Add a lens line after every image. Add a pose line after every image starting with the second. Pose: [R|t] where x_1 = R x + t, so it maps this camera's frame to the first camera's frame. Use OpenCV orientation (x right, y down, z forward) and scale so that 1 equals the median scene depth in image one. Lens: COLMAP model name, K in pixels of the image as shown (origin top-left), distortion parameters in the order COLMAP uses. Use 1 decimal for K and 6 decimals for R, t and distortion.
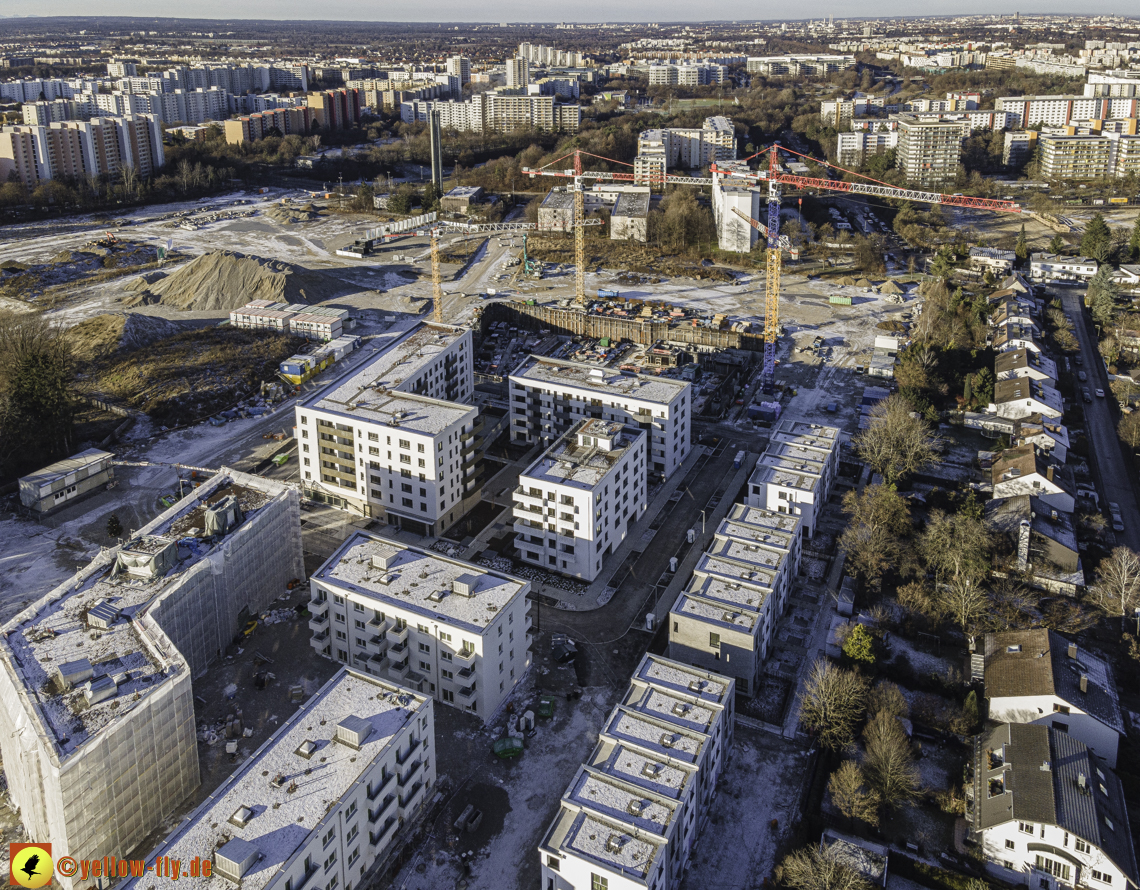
lens RADIAL K [[851.4, 0, 562.4], [0, 851.4, 260.6], [0, 0, 1]] dist [0.039983, -0.006065]
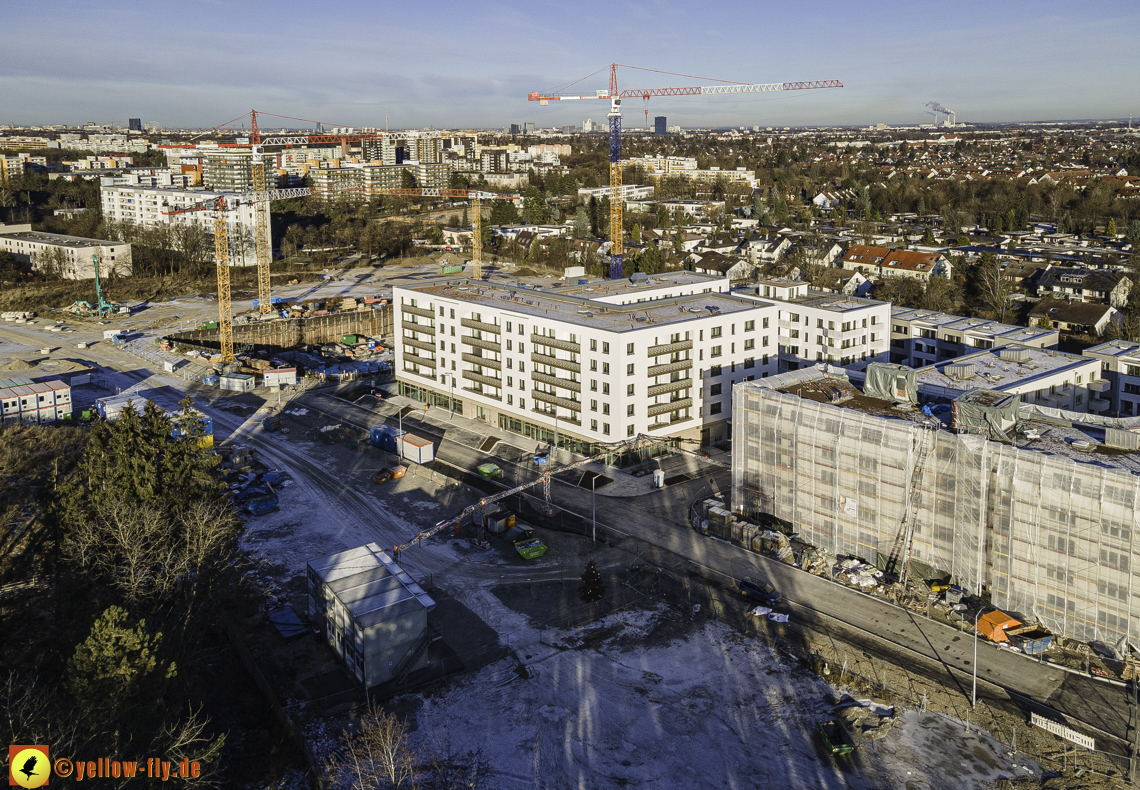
lens RADIAL K [[911.2, 0, 548.9], [0, 911.2, 247.1], [0, 0, 1]] dist [0.043594, 0.004503]
pose [[0.441974, -0.089974, 0.892504, -1.059375], [0.223120, 0.974714, -0.012229, 0.102454], [-0.868836, 0.204540, 0.450873, 0.732315]]
